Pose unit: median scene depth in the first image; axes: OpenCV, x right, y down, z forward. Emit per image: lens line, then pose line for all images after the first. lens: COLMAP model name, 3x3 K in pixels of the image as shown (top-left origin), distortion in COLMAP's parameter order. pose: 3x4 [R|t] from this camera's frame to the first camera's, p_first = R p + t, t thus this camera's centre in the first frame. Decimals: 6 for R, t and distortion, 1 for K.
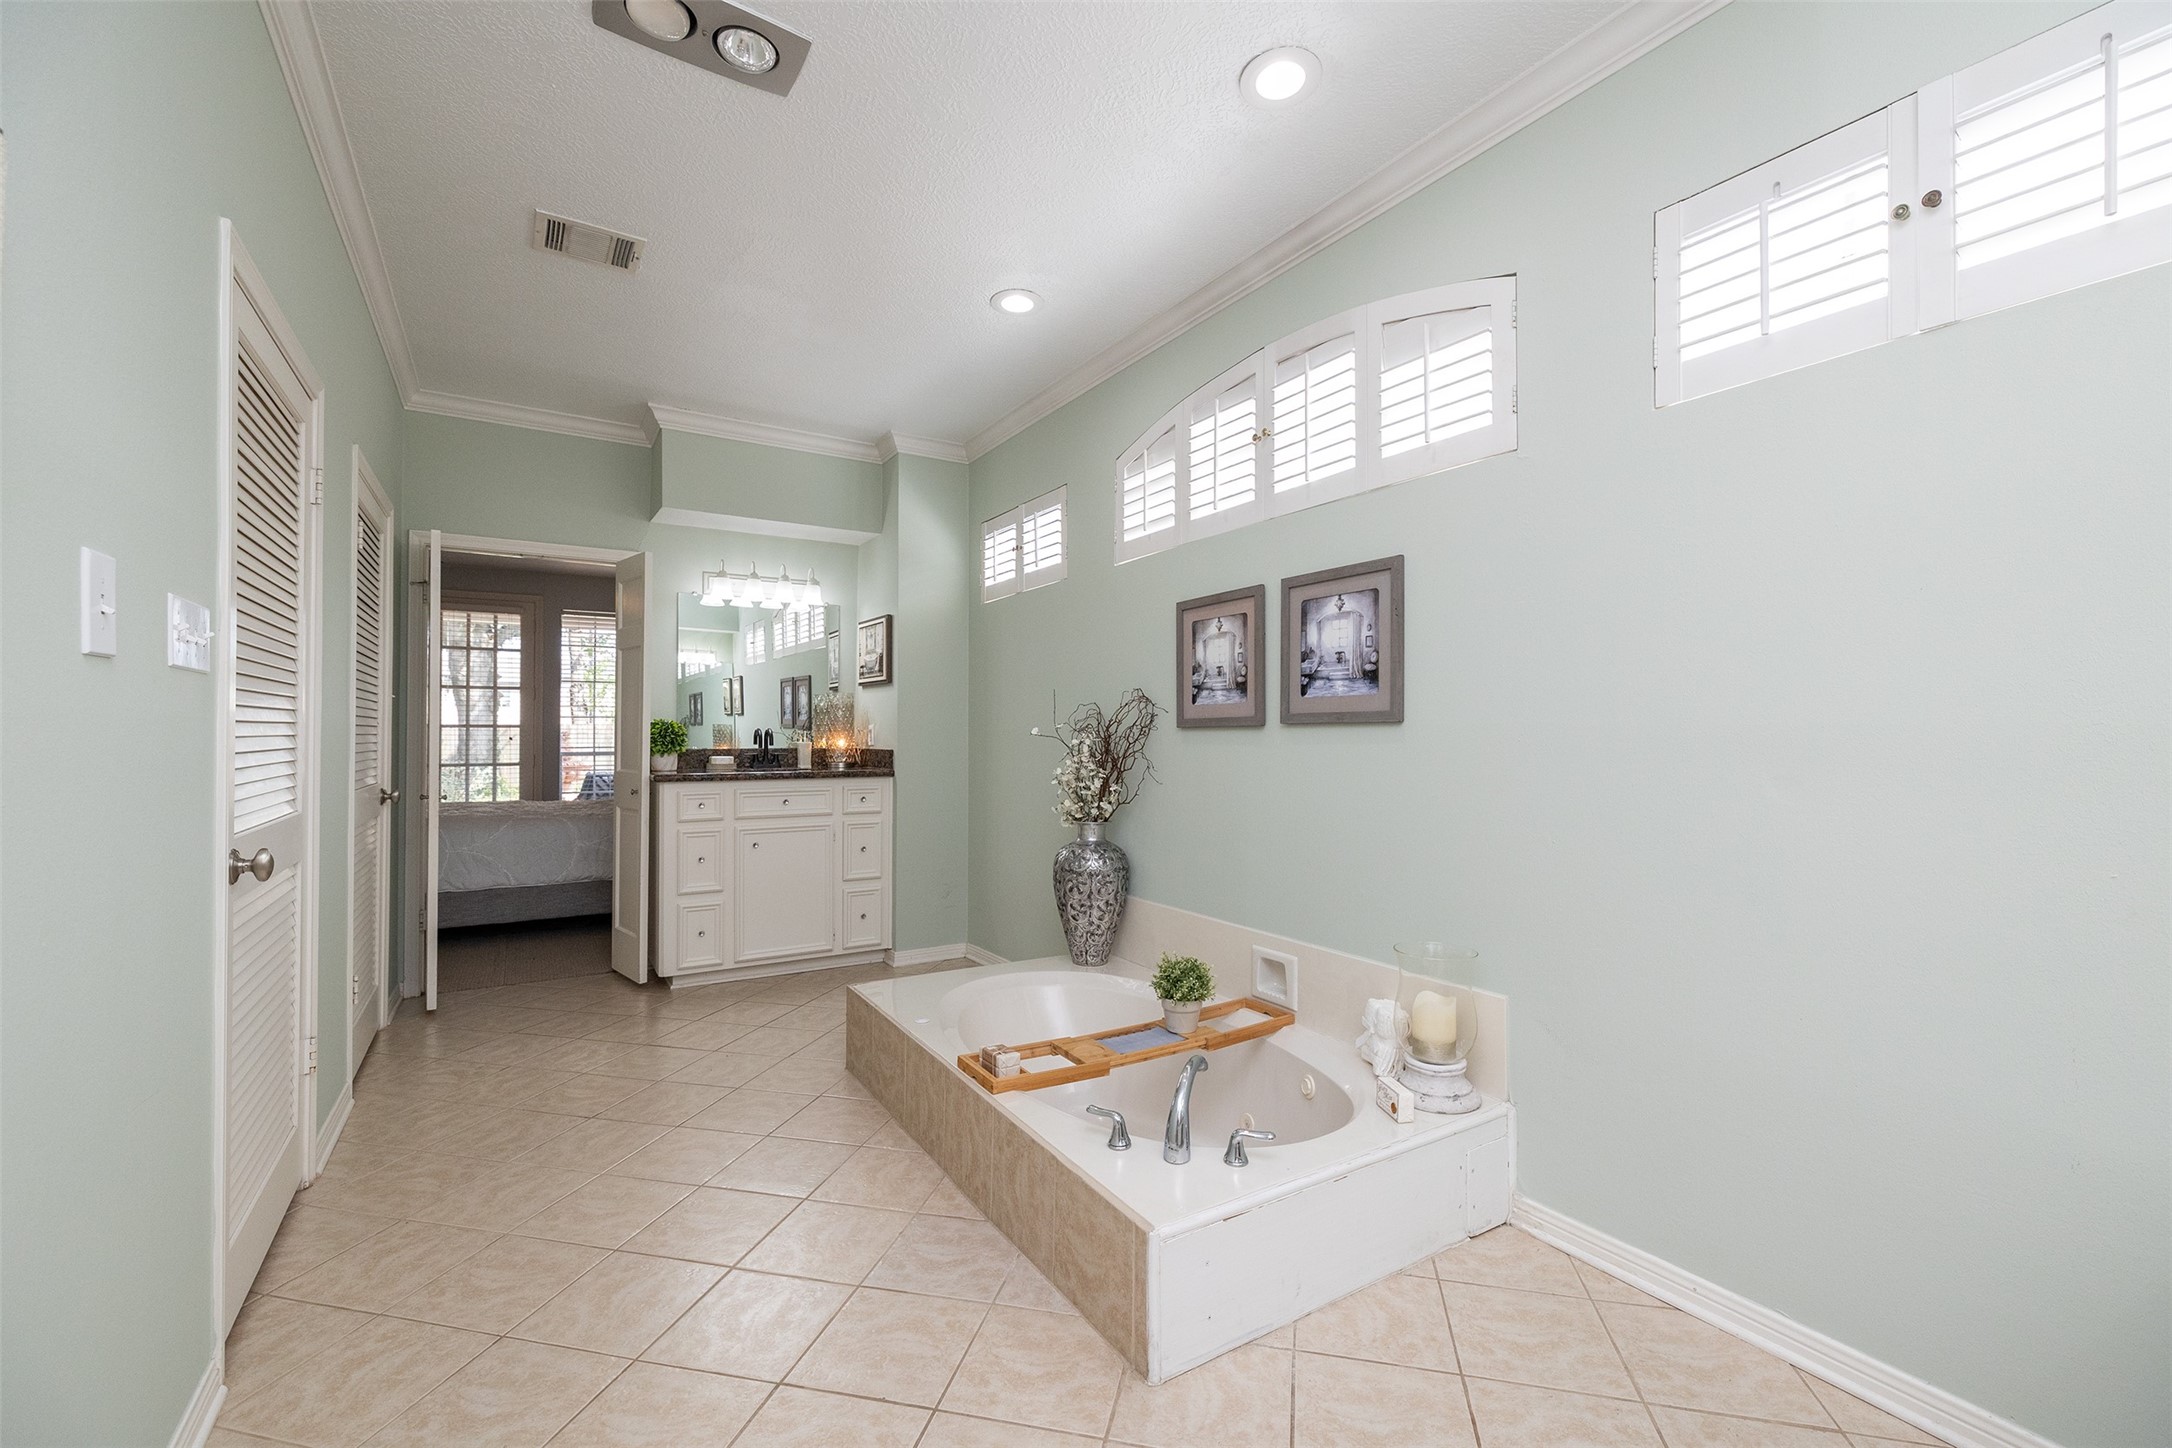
lens RADIAL K [[910.0, 0, 1087.1], [0, 910.0, 733.4], [0, 0, 1]] dist [0.001443, 0.000196]
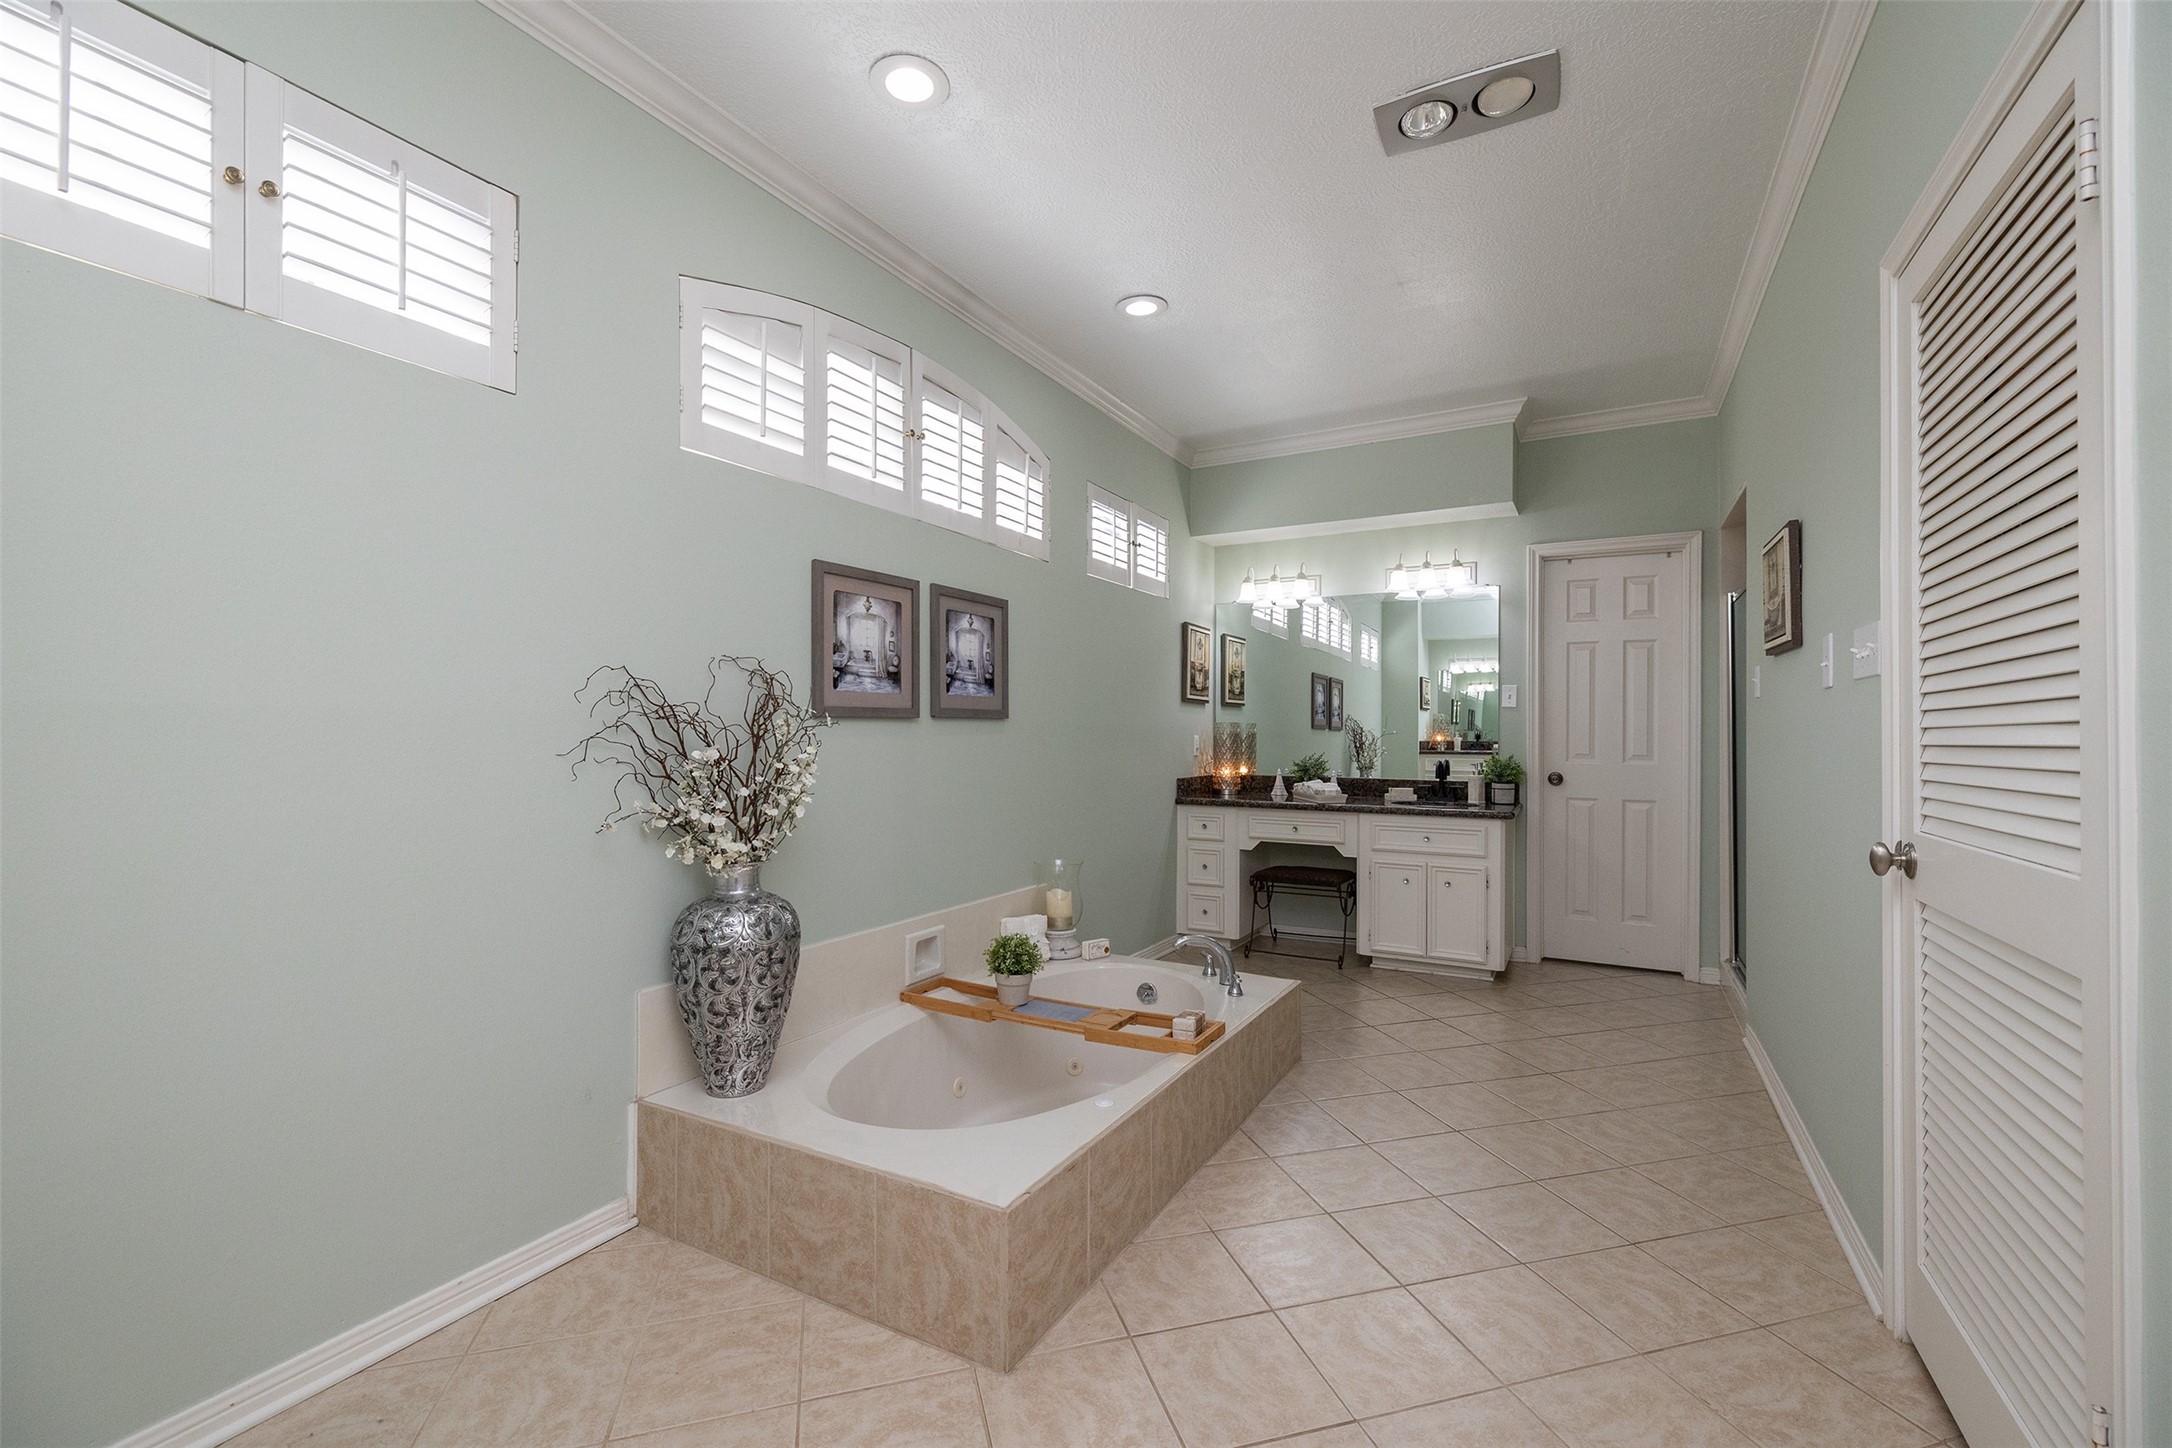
lens RADIAL K [[910.0, 0, 1087.2], [0, 910.0, 721.8], [0, 0, 1]] dist [0.001443, 0.000196]
pose [[-0.487767, -0.004833, 0.872960, -0.798211], [-0.016538, 0.999856, -0.003705, -0.003136], [-0.872817, -0.016244, -0.487777, 1.321350]]
